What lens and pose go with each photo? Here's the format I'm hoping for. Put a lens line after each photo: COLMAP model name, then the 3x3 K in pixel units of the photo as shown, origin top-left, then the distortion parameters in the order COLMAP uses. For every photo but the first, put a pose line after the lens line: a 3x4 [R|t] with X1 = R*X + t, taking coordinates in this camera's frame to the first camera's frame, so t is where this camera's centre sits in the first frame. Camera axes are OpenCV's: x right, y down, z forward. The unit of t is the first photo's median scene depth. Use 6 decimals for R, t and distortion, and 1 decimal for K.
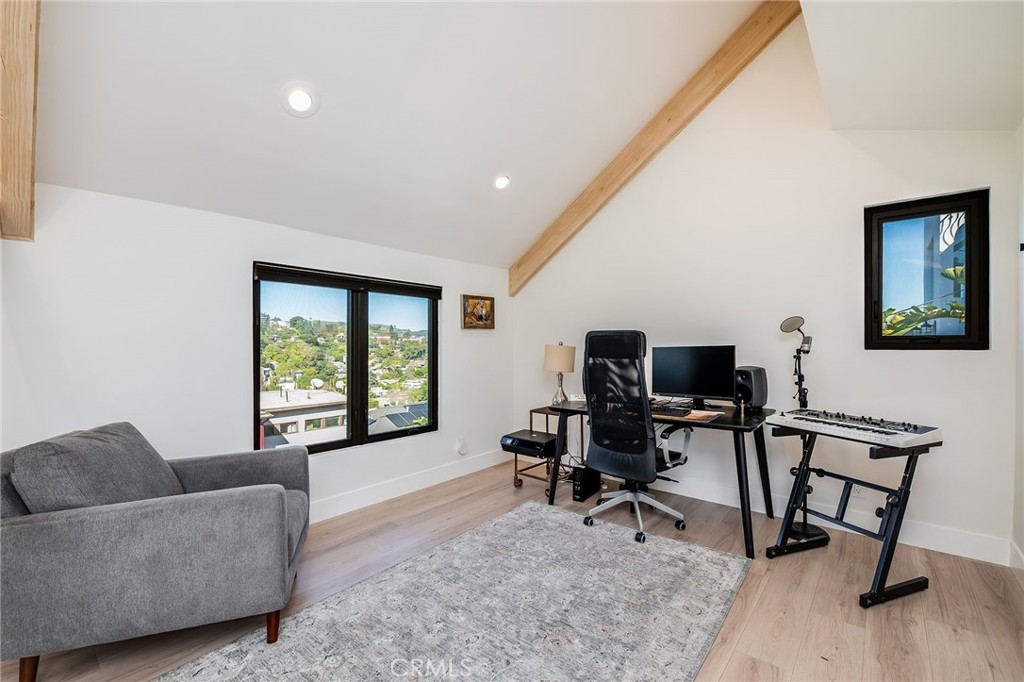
lens RADIAL K [[437.7, 0, 511.8], [0, 437.7, 345.5], [0, 0, 1]] dist [-0.009445, -0.000155]
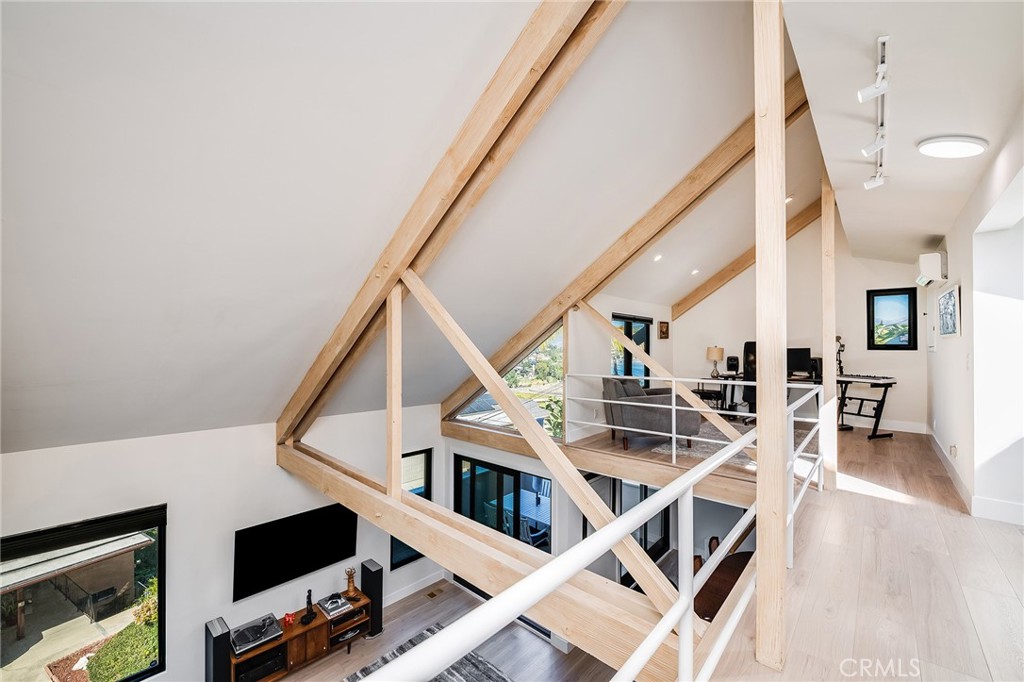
lens RADIAL K [[407.7, 0, 515.7], [0, 407.7, 338.9], [0, 0, 1]] dist [-0.003121, -0.000201]
pose [[0.999808, 0.003022, -0.019351, -0.787575], [-0.003333, 0.999865, -0.016102, -0.006501], [0.019300, 0.016163, 0.999683, -0.930708]]
